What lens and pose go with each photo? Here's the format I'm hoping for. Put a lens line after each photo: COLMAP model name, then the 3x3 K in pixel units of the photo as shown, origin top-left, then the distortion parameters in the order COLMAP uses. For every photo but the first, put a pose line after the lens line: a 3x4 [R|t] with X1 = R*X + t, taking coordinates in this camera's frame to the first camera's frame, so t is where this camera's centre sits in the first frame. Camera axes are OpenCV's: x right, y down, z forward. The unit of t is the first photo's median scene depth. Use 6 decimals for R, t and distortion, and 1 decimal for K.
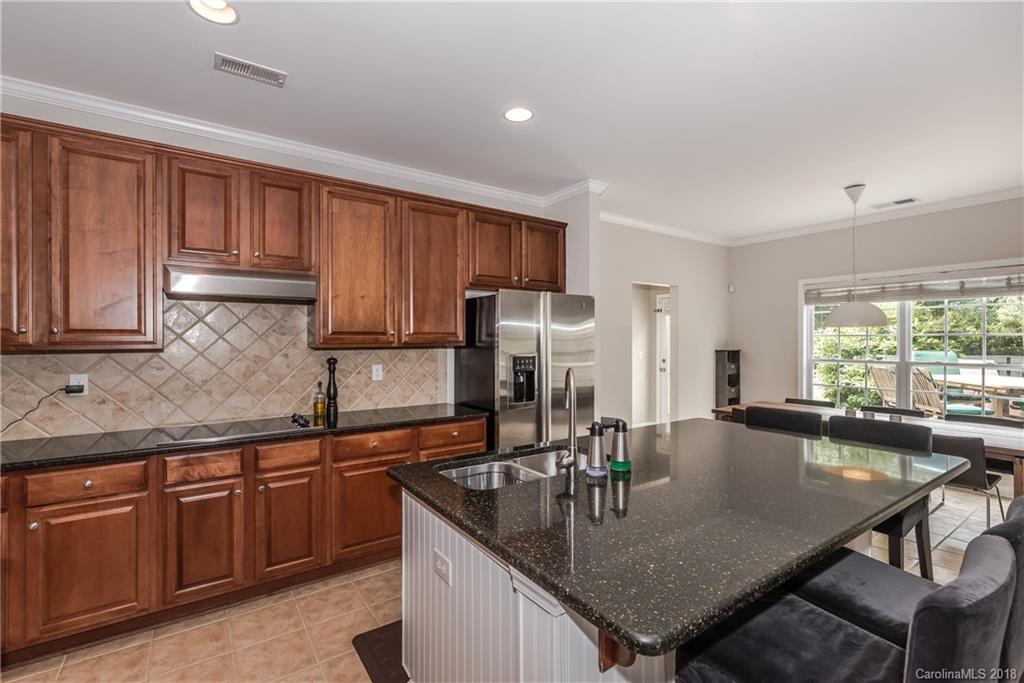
lens RADIAL K [[454.5, 0, 512.0], [0, 454.5, 341.5], [0, 0, 1]] dist [-0.000316, -0.000031]
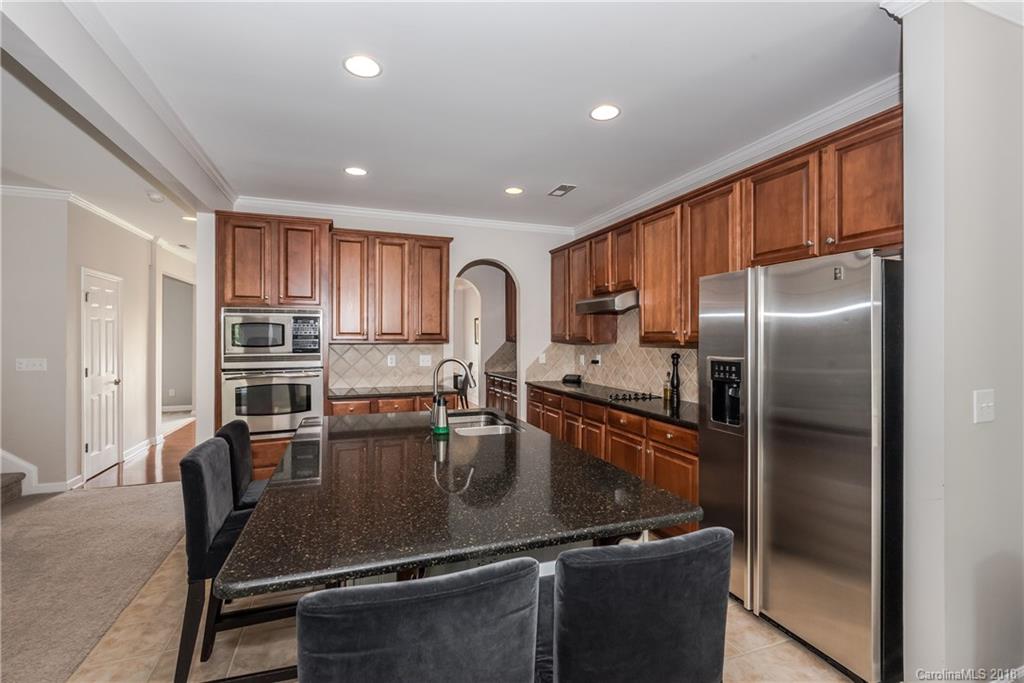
lens RADIAL K [[455.6, 0, 507.9], [0, 455.6, 334.0], [0, 0, 1]] dist [-0.002289, -0.000452]
pose [[-0.252148, -0.004529, -0.967678, 0.886977], [-0.003745, 0.999986, -0.003704, -0.008933], [0.967681, 0.002690, -0.252161, 0.888903]]
